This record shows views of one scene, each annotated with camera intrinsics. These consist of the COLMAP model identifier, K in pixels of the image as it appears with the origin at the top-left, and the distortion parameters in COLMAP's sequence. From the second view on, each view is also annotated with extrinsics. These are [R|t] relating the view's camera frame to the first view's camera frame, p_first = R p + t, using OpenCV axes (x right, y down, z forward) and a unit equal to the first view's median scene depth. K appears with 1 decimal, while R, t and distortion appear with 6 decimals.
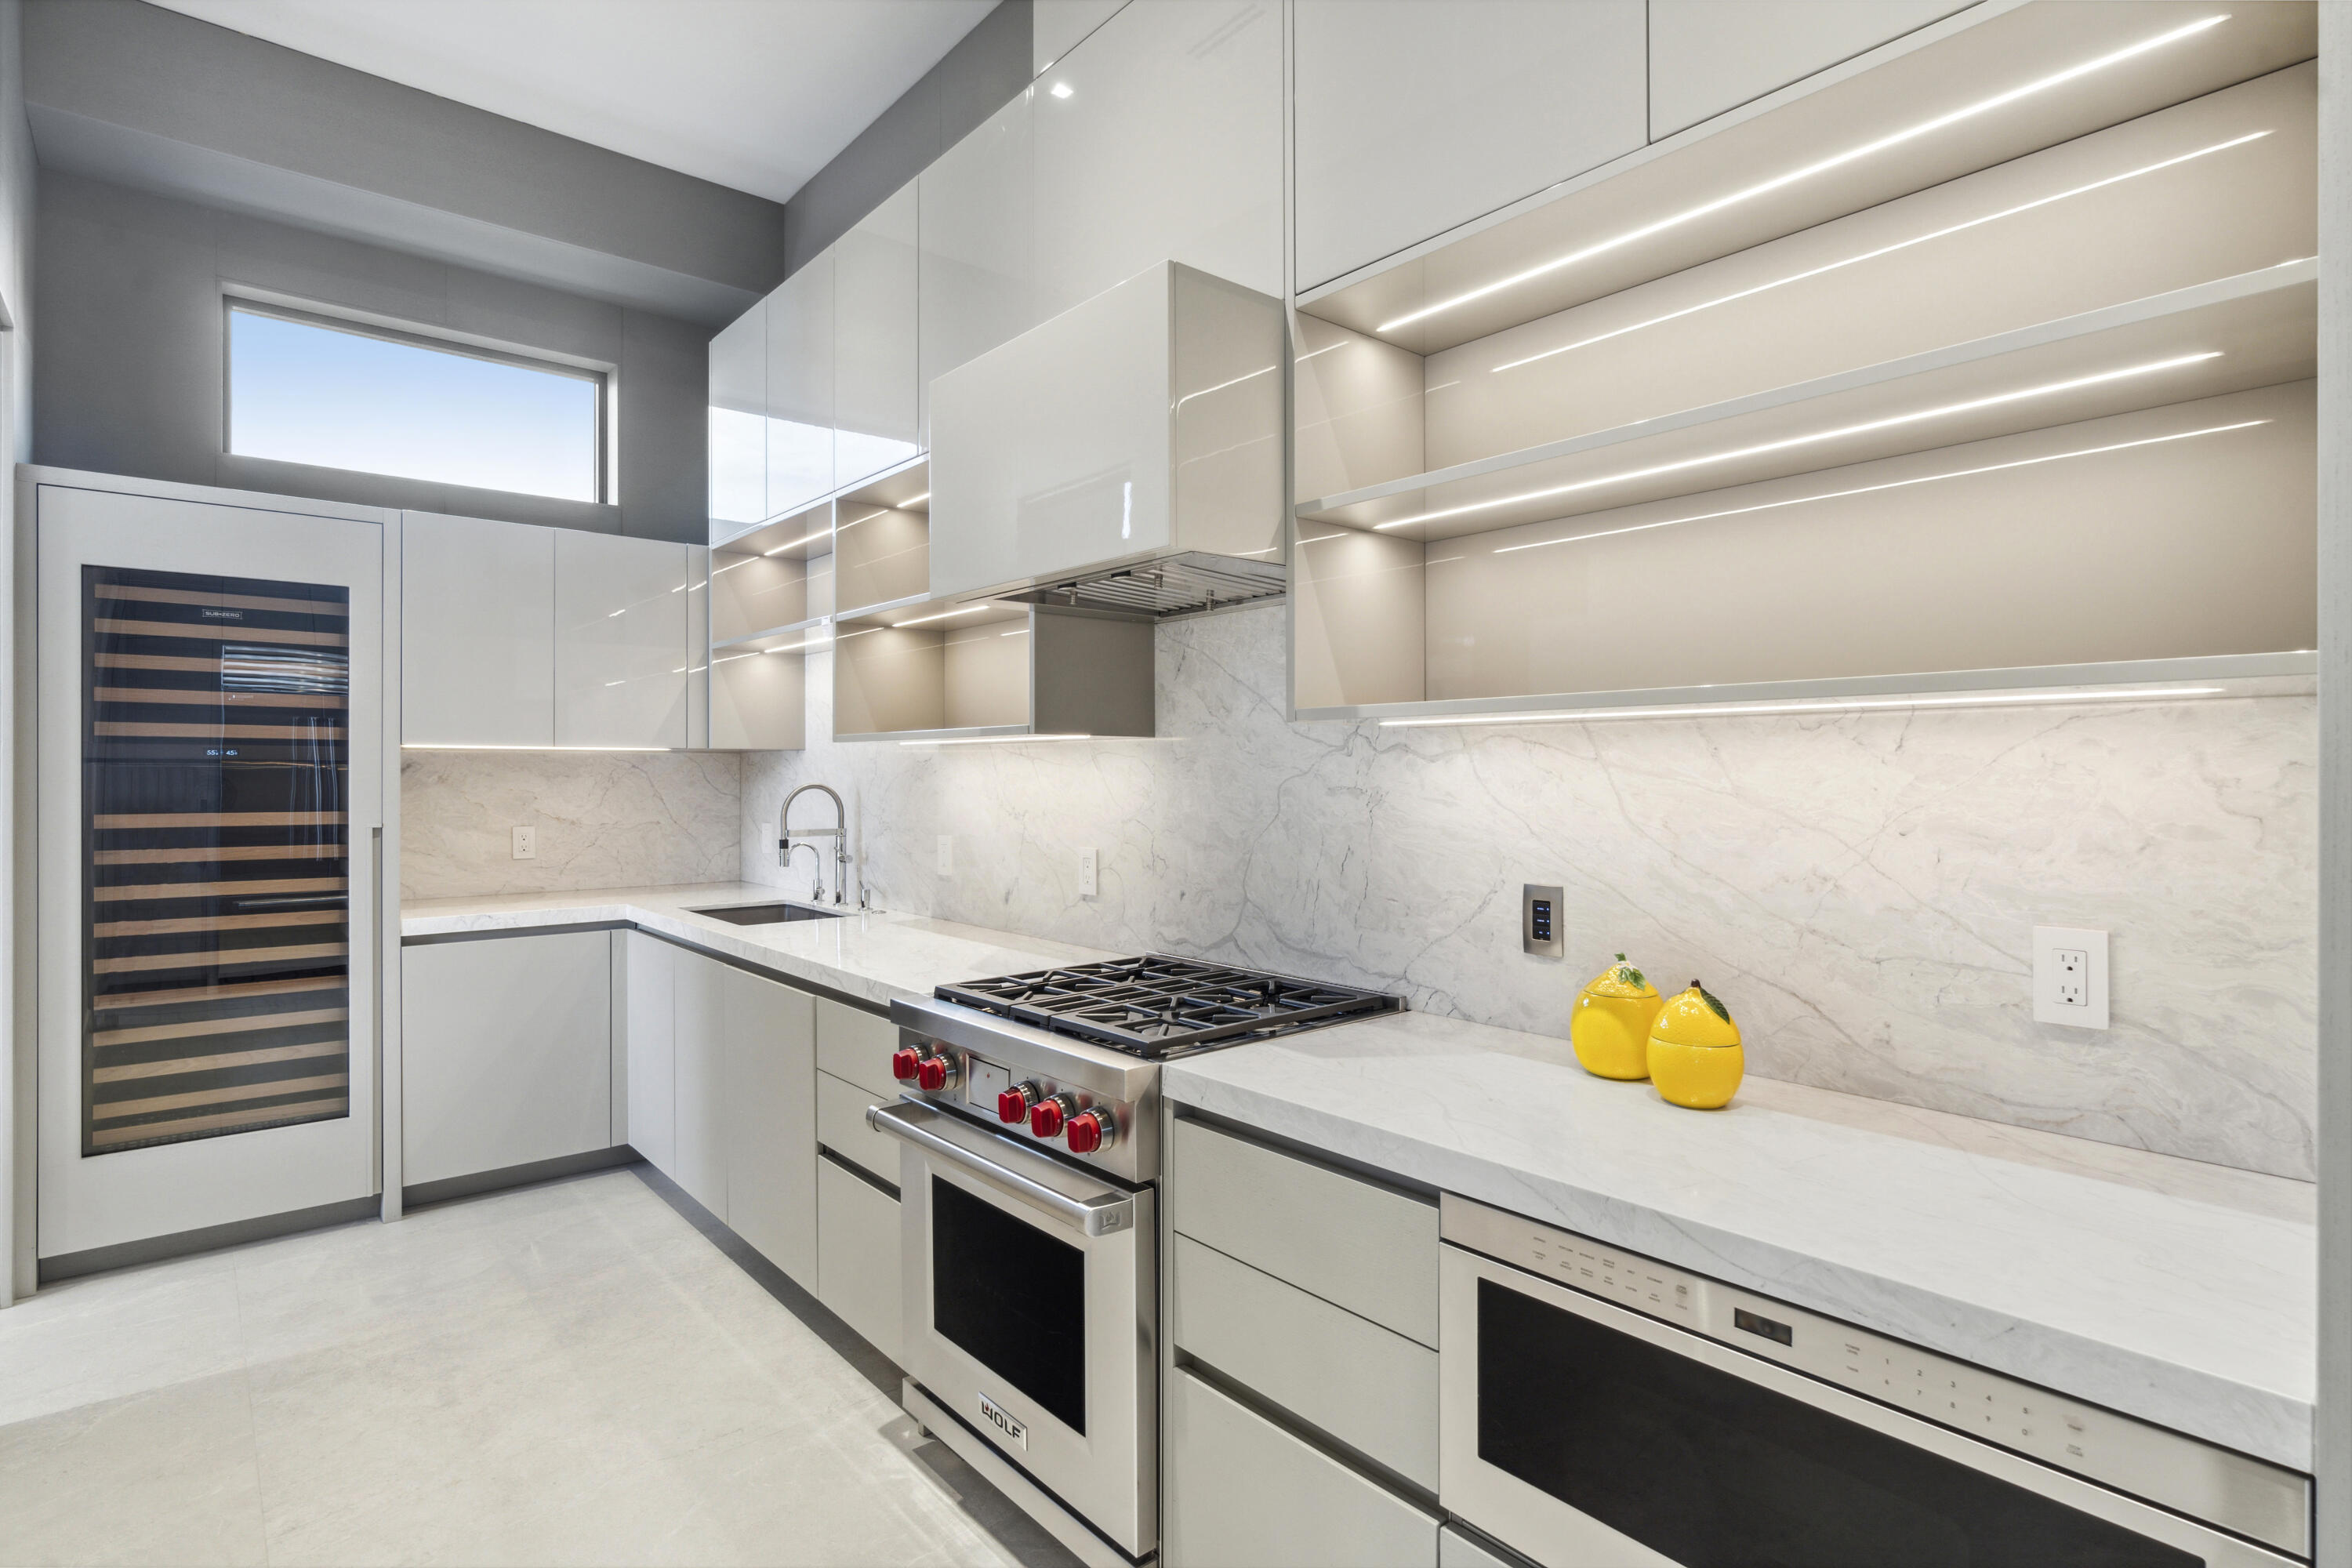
lens RADIAL K [[1204.9, 0, 1188.7], [0, 1204.9, 773.8], [0, 0, 1]] dist [-0.004853, -0.000181]
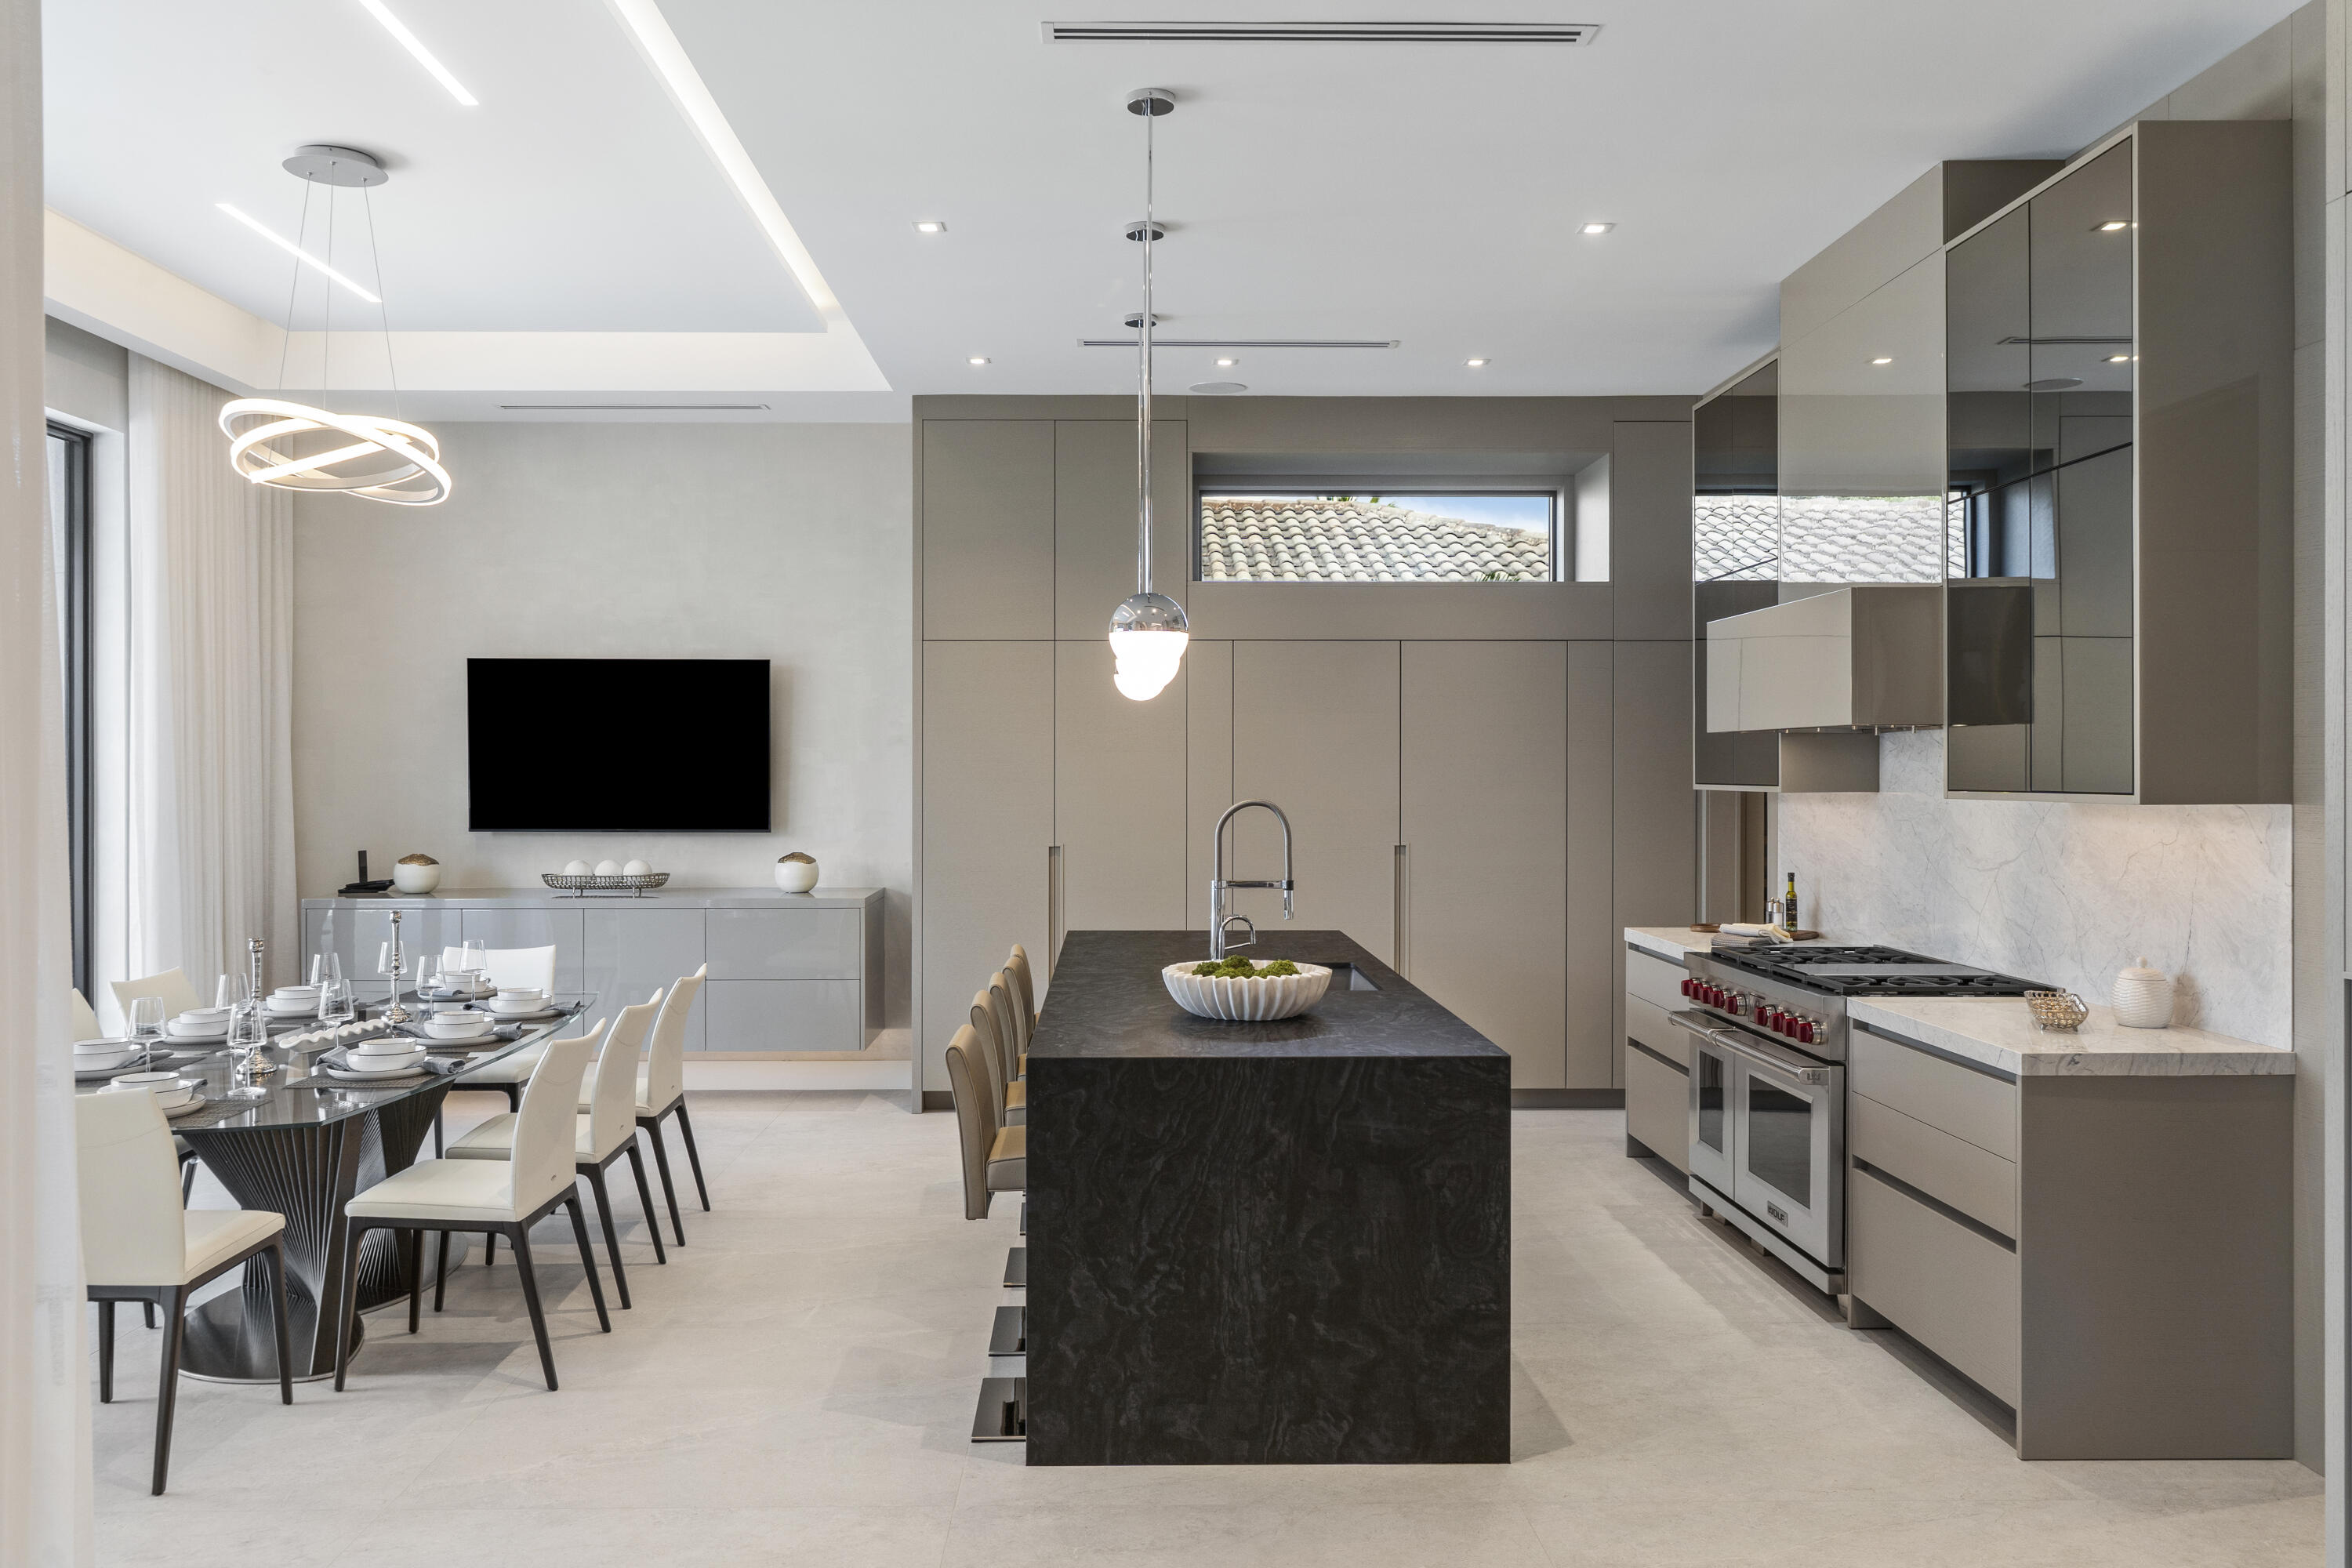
lens RADIAL K [[1762.5, 0, 1163.3], [0, 1762.5, 771.6], [0, 0, 1]] dist [0.031601, -0.015328]
pose [[0.787606, 0.000505, -0.616179, 0.808449], [-0.002113, 0.999996, -0.001881, -0.093260], [0.616176, 0.002784, 0.787604, -1.733387]]
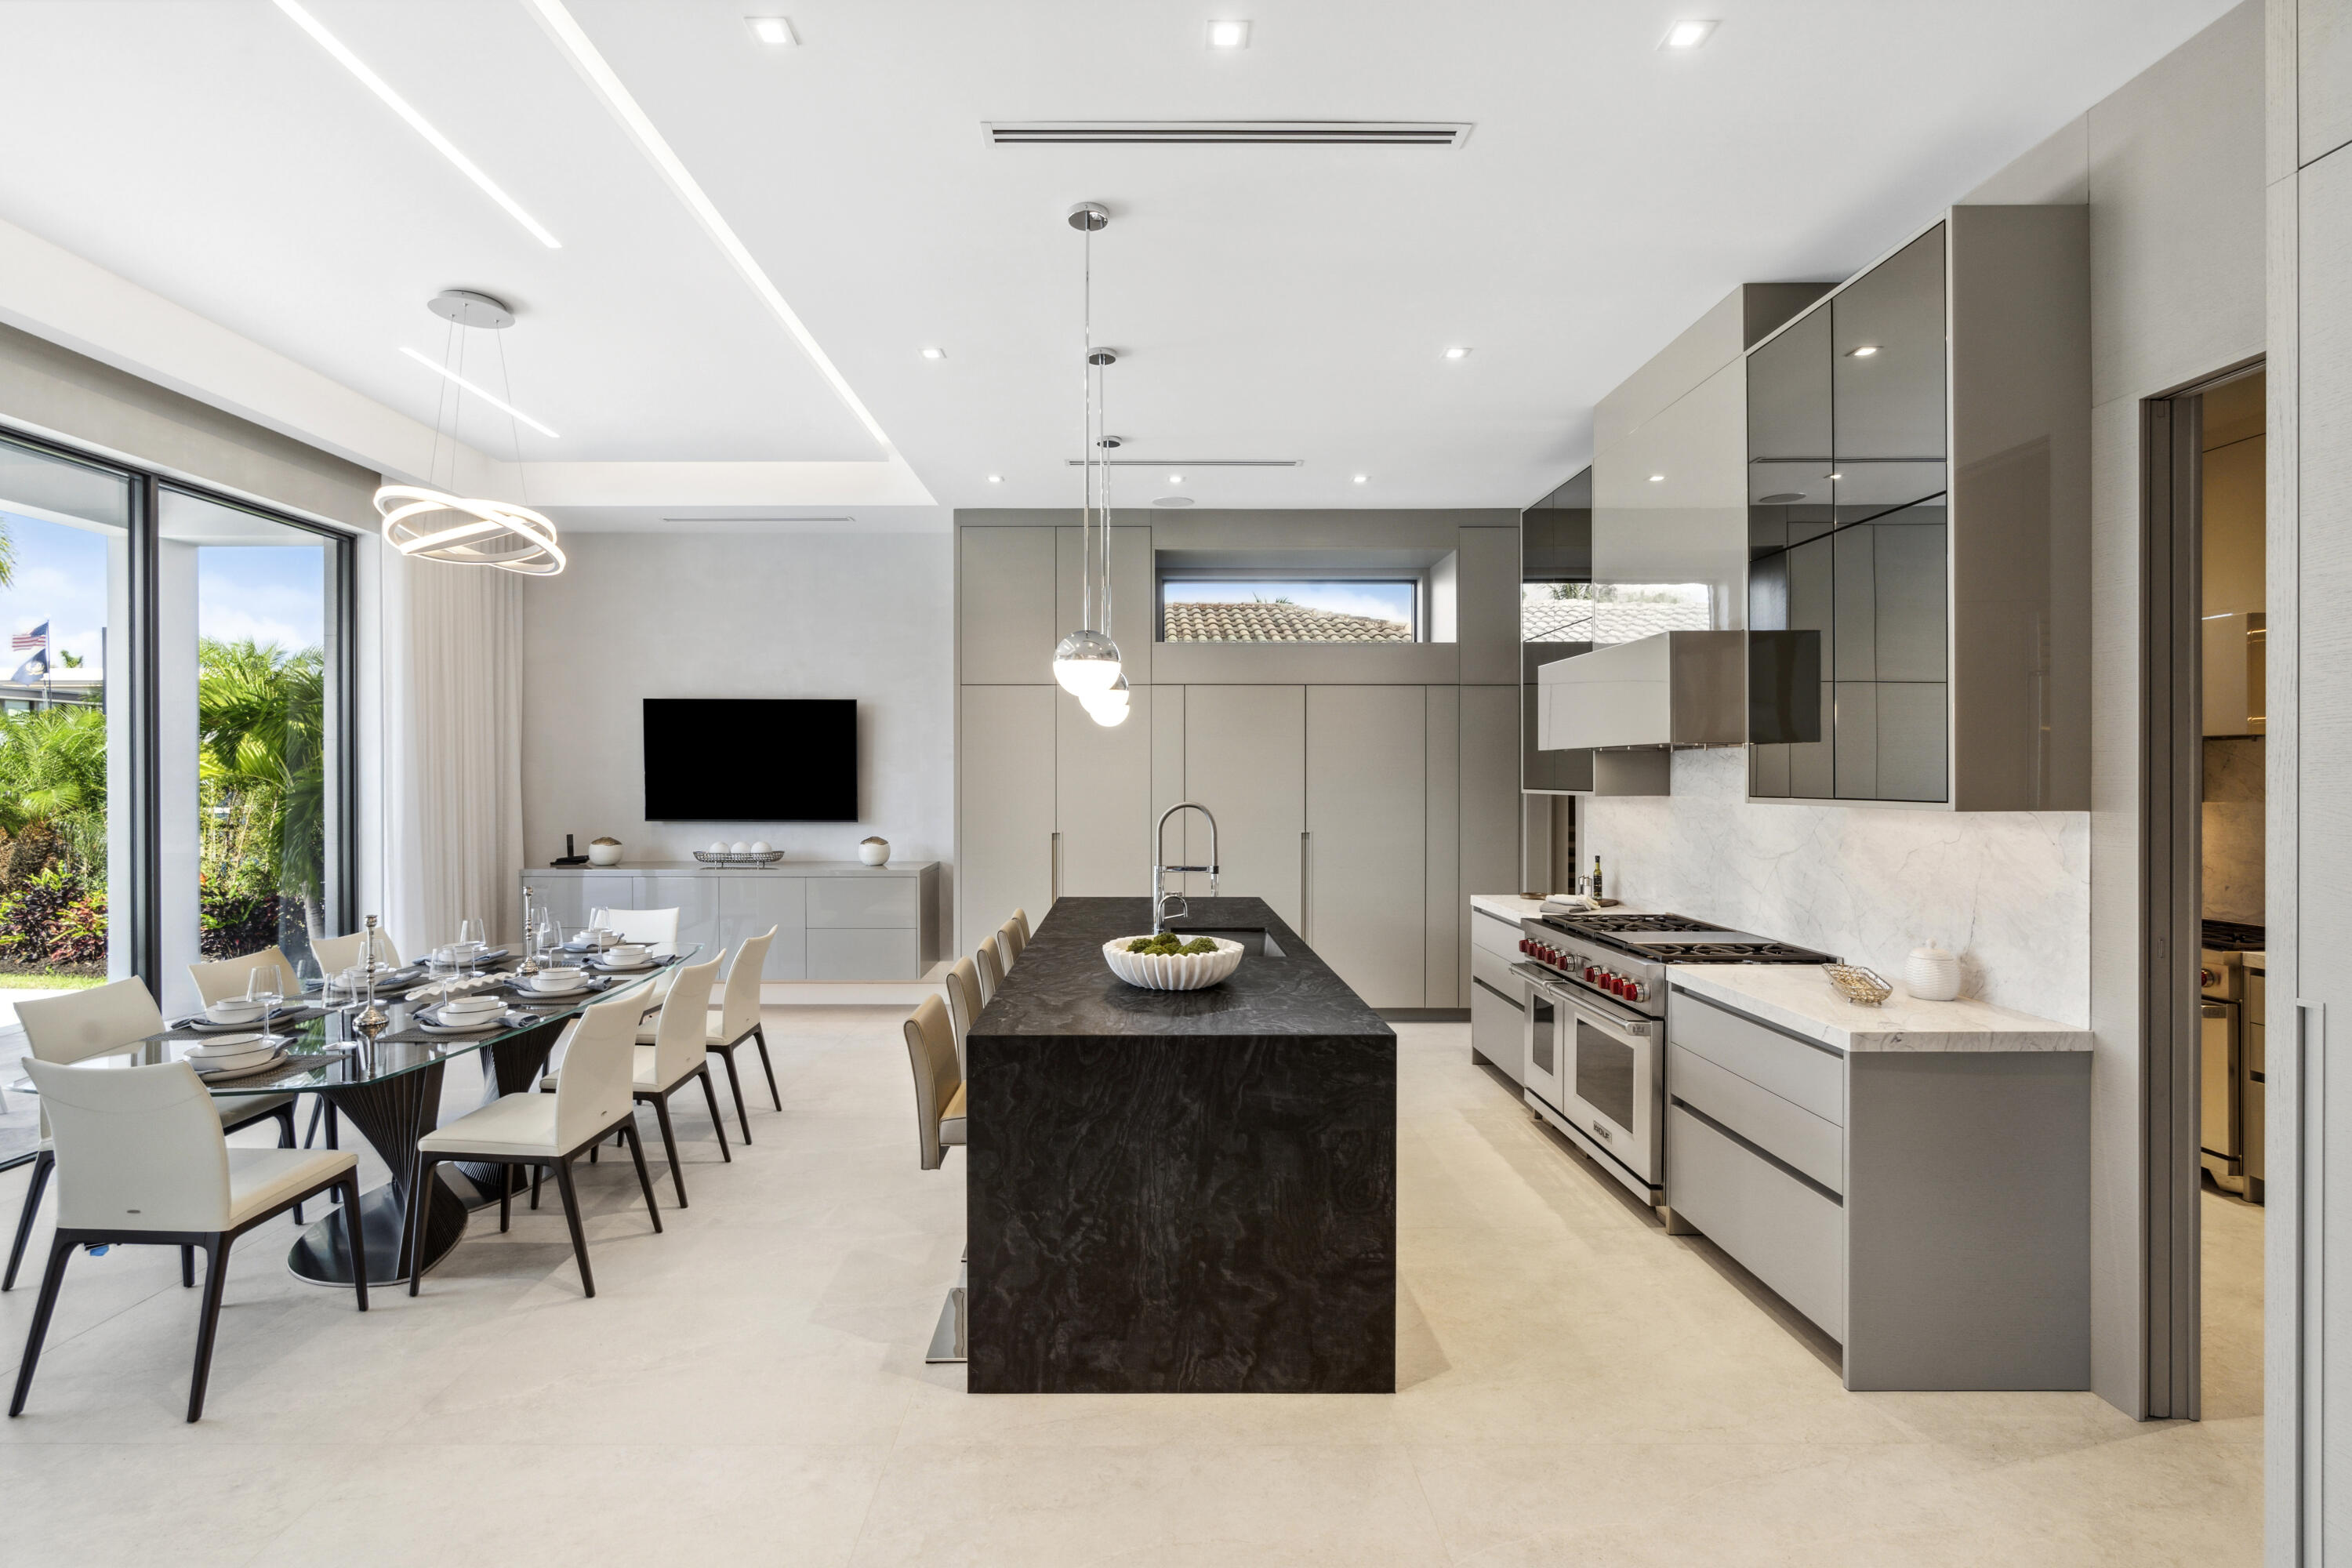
lens RADIAL K [[1069.7, 0, 1141.6], [0, 1069.7, 769.2], [0, 0, 1]] dist [-0.000625, 0.000351]
pose [[0.773390, -0.003921, -0.633919, 0.481889], [-0.002828, 0.999950, -0.009636, -0.100265], [0.633925, 0.009245, 0.773340, -1.146053]]
